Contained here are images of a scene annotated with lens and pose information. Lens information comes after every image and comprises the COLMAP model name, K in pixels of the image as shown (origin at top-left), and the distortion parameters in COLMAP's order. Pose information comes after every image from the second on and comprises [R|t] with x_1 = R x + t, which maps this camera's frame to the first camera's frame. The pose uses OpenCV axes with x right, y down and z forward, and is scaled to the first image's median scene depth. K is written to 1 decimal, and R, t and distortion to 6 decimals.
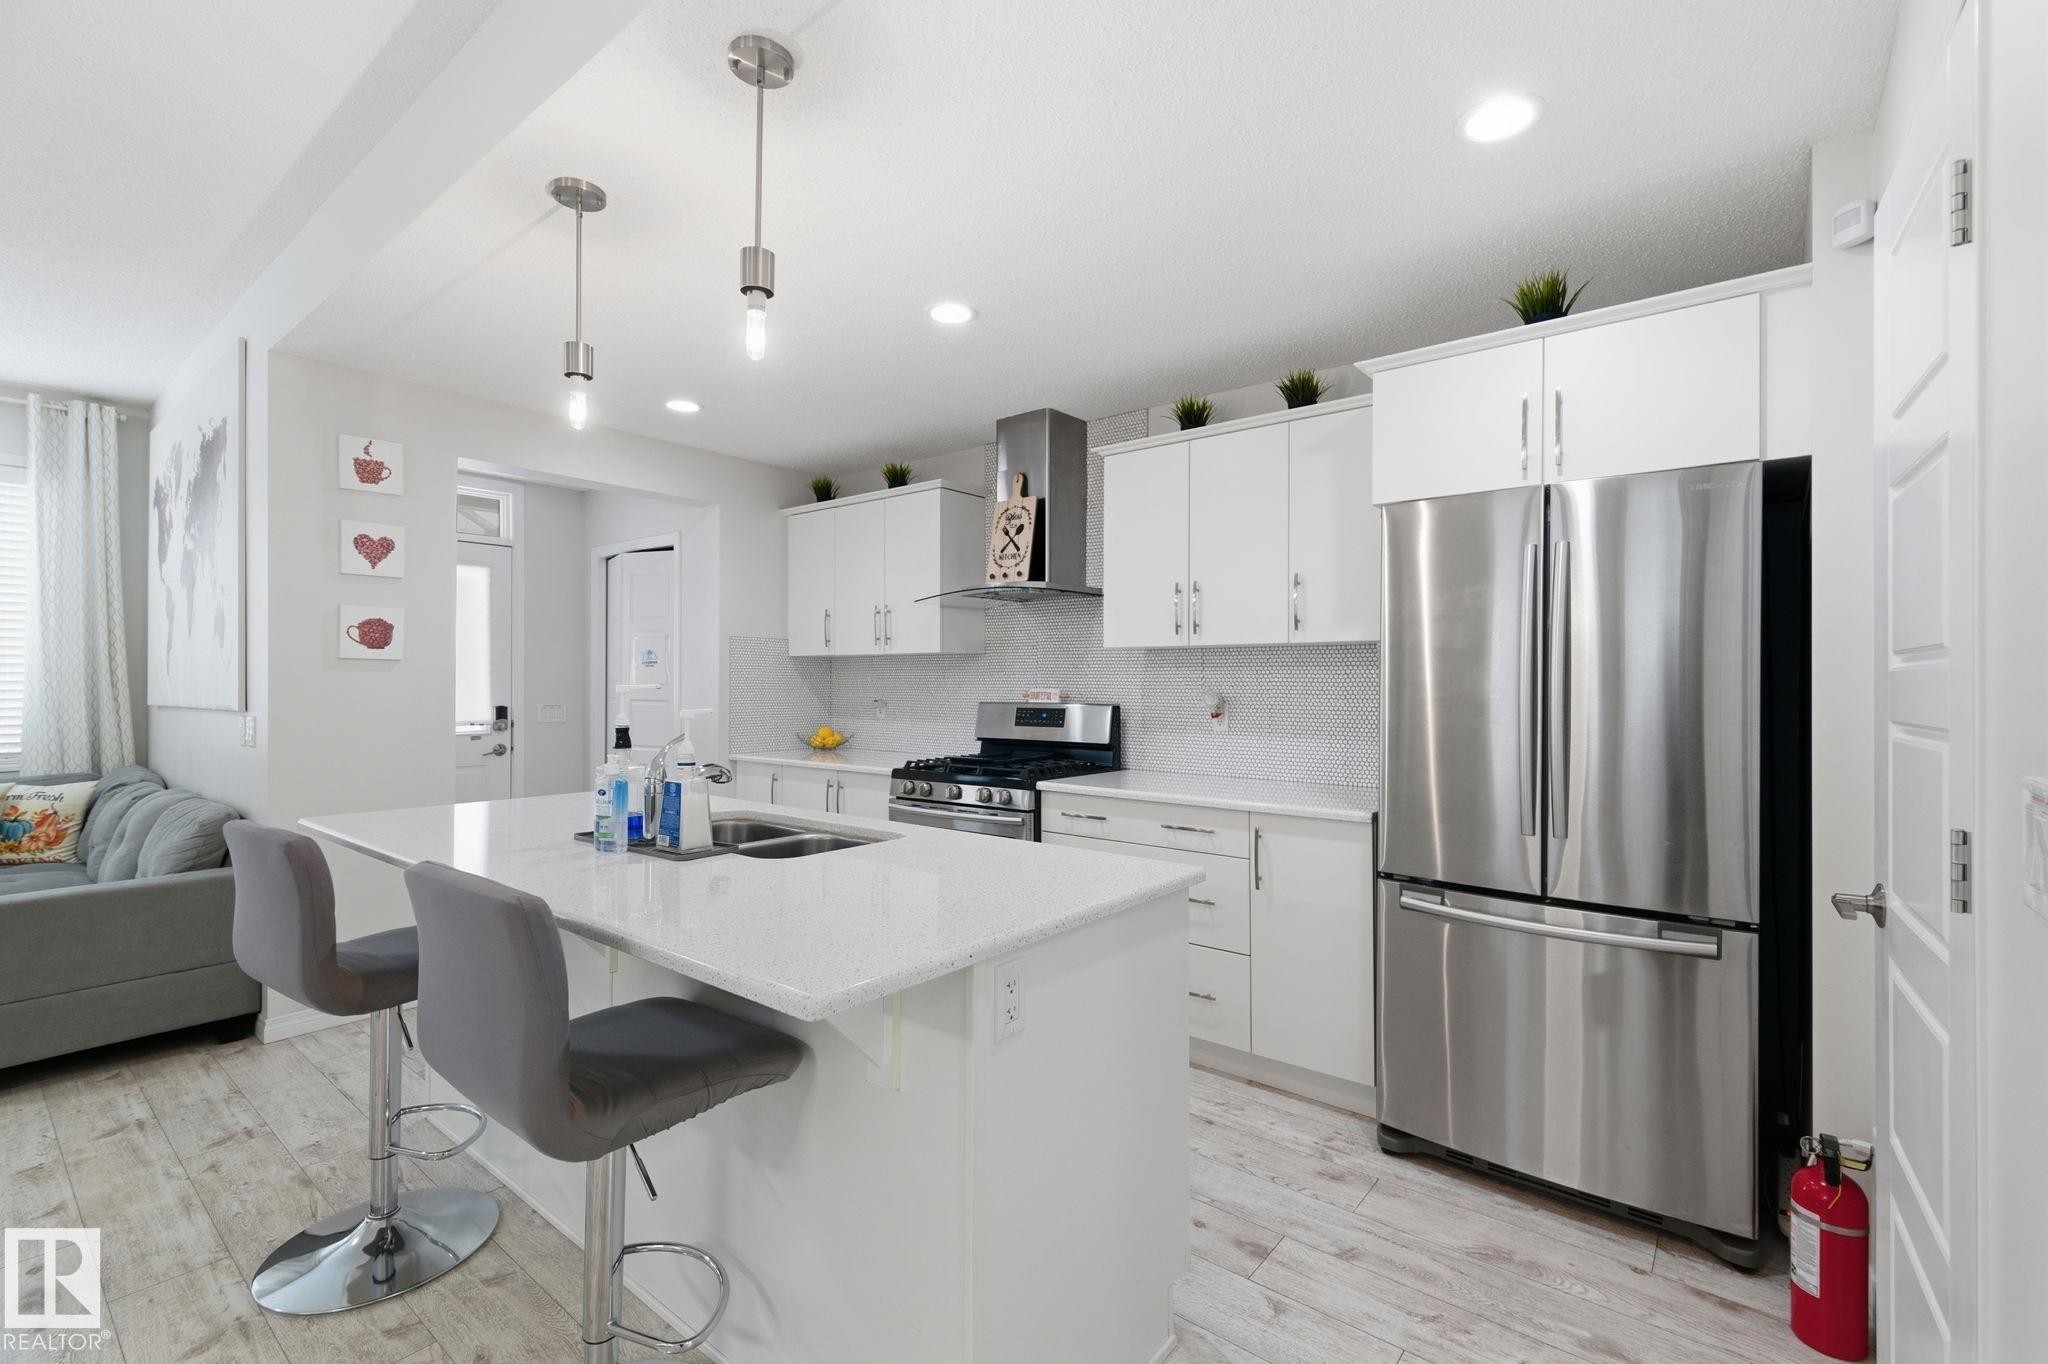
lens RADIAL K [[900.1, 0, 1043.3], [0, 900.1, 673.0], [0, 0, 1]] dist [0.018047, -0.007773]
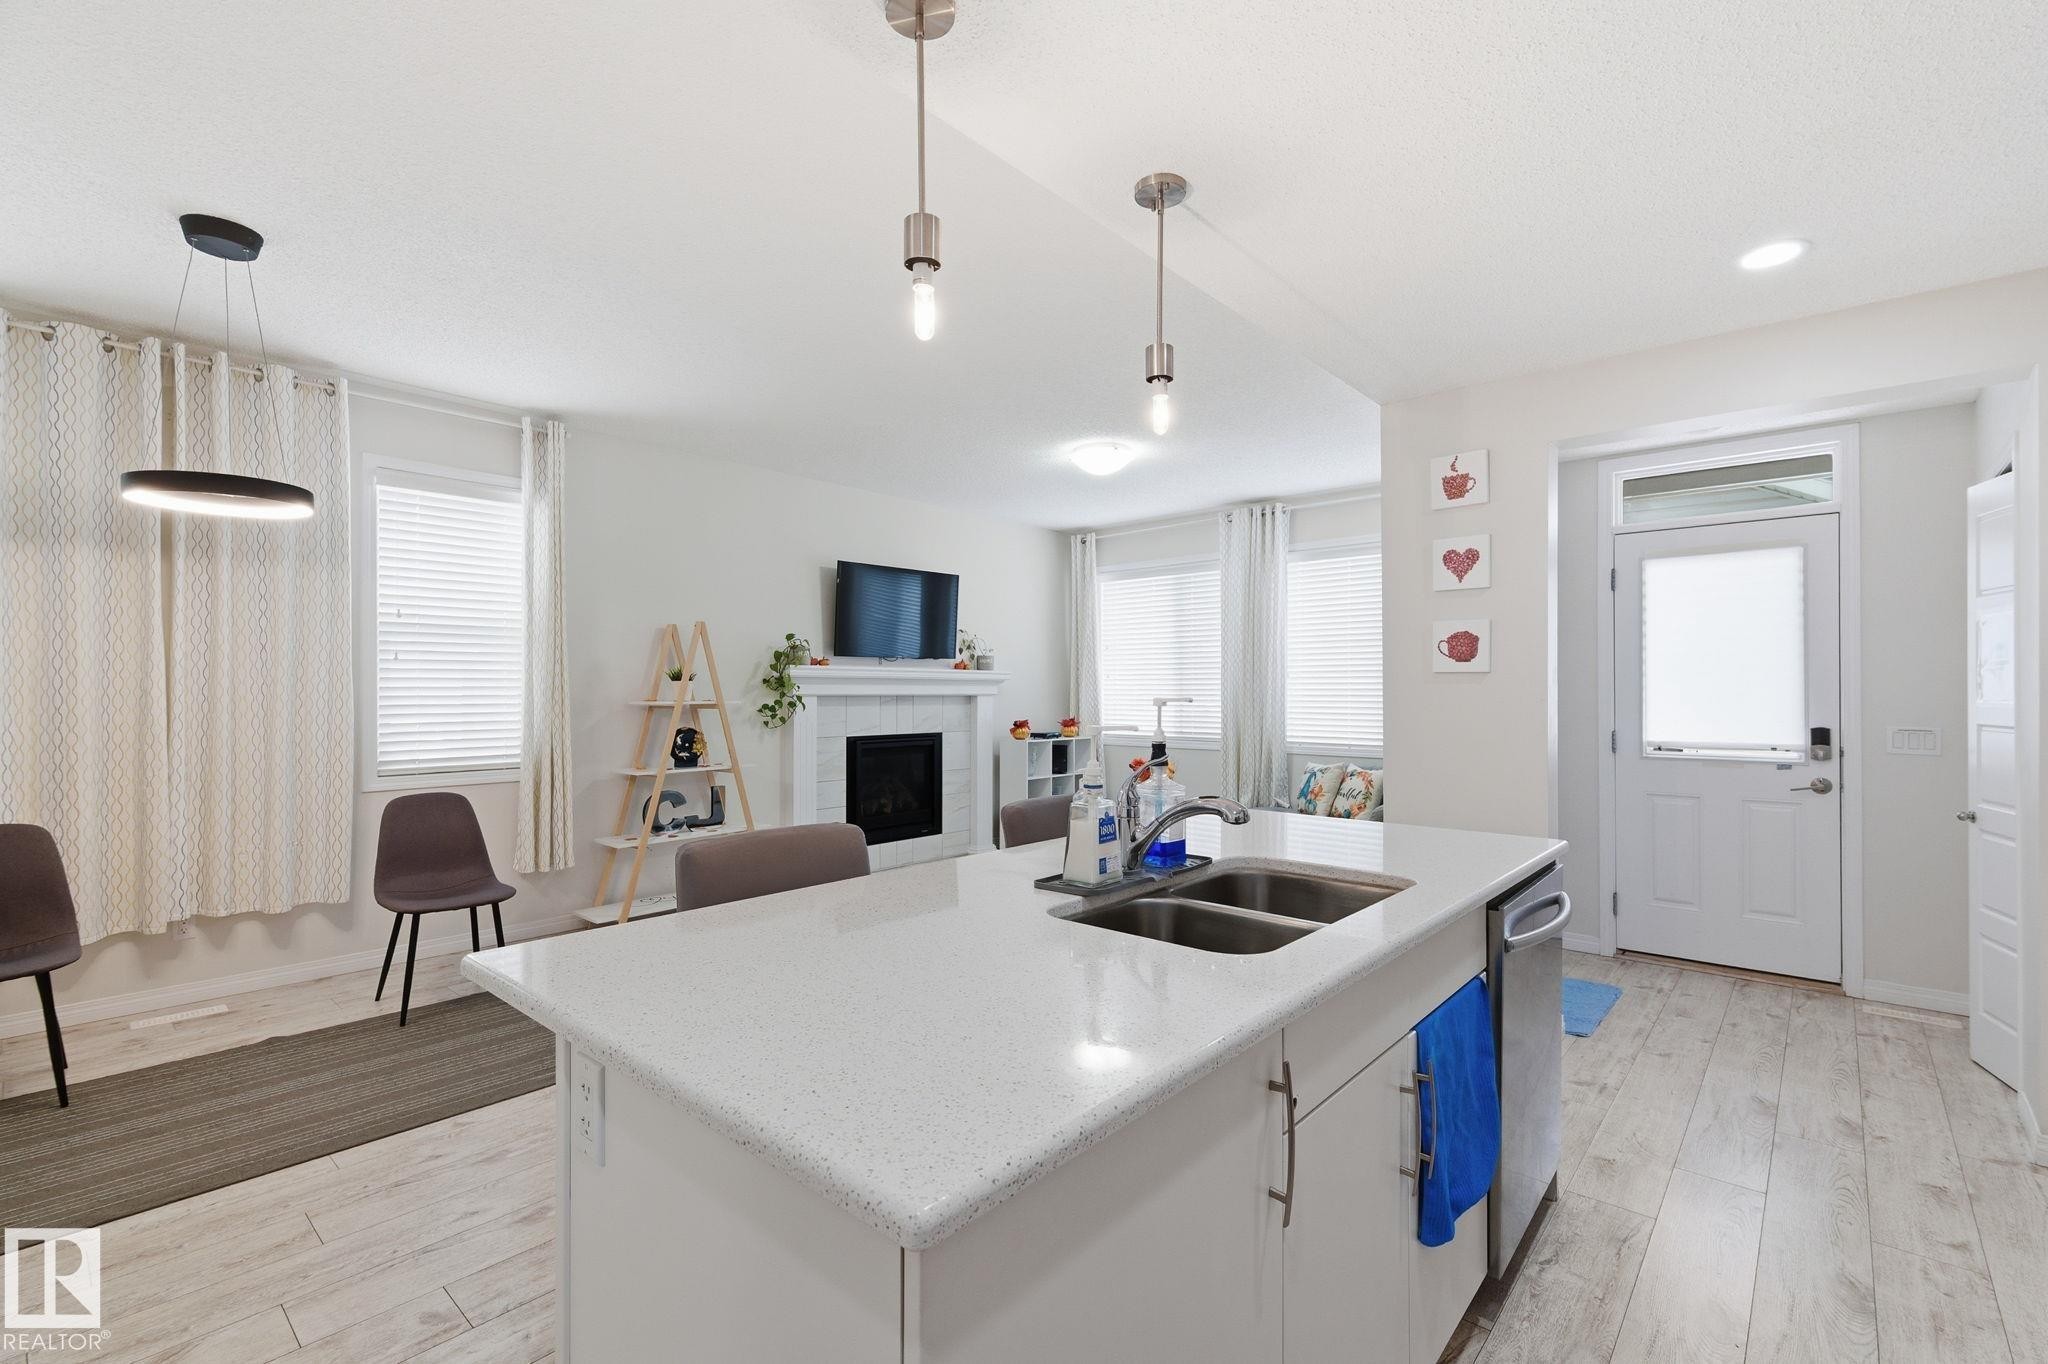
lens RADIAL K [[900.1, 0, 1033.0], [0, 900.1, 693.3], [0, 0, 1]] dist [0.018047, -0.007773]
pose [[-0.056547, -0.000825, -0.998400, 0.262086], [0.007557, 0.999971, -0.001254, 0.005257], [0.998371, -0.007615, -0.056539, 0.529090]]
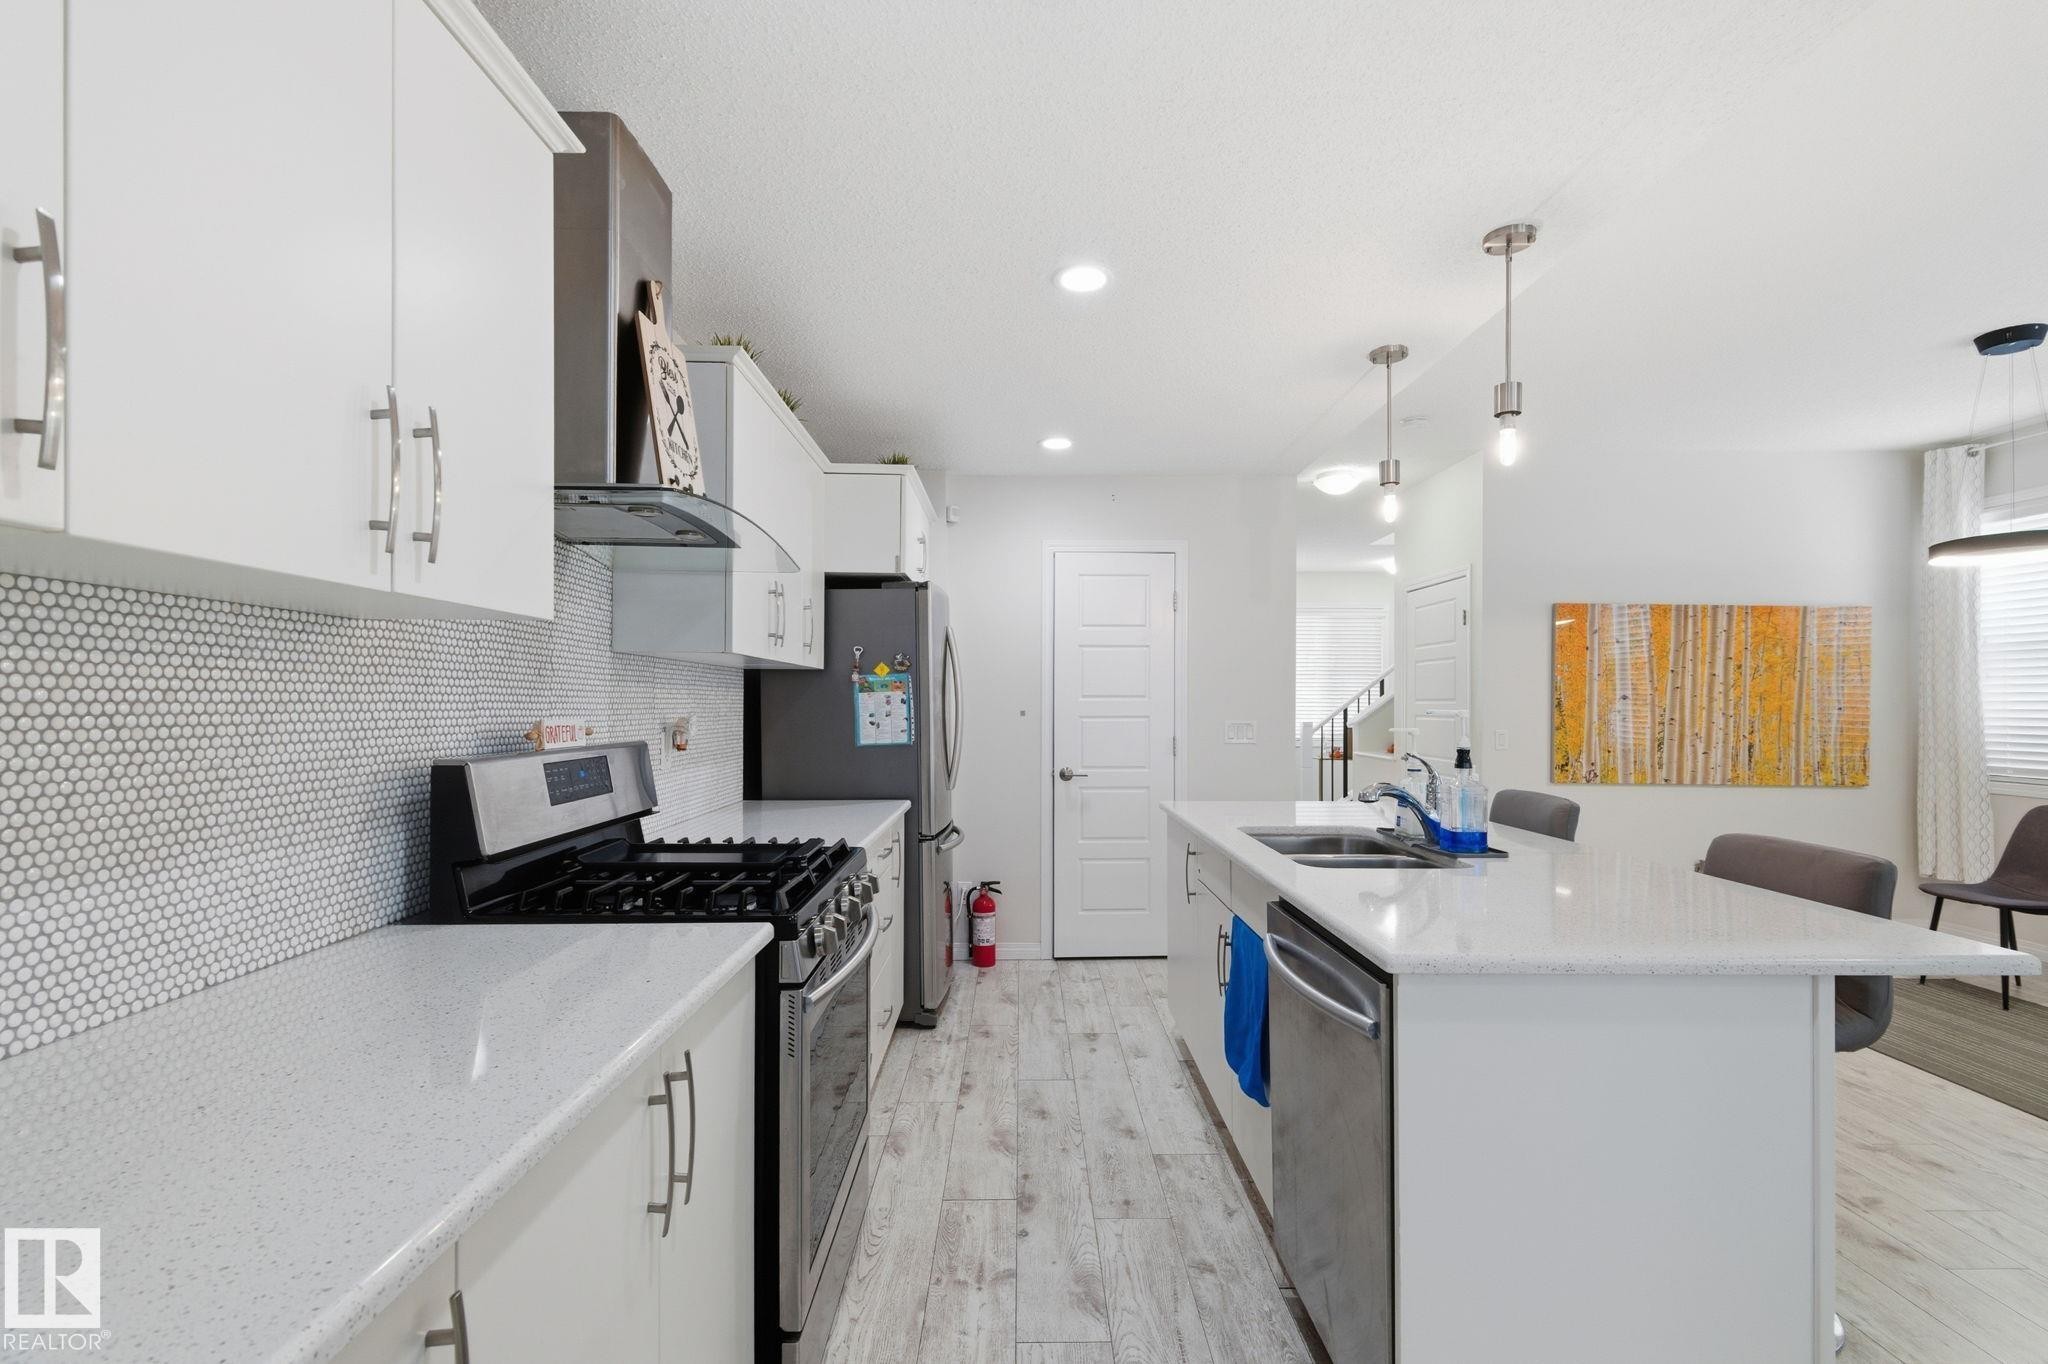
lens RADIAL K [[900.1, 0, 1033.6], [0, 900.1, 698.5], [0, 0, 1]] dist [0.018047, -0.007773]
pose [[-0.630374, 0.000662, 0.776292, -0.564877], [-0.010528, 0.999900, -0.009401, 0.009308], [-0.776221, -0.014099, -0.630304, 1.200679]]
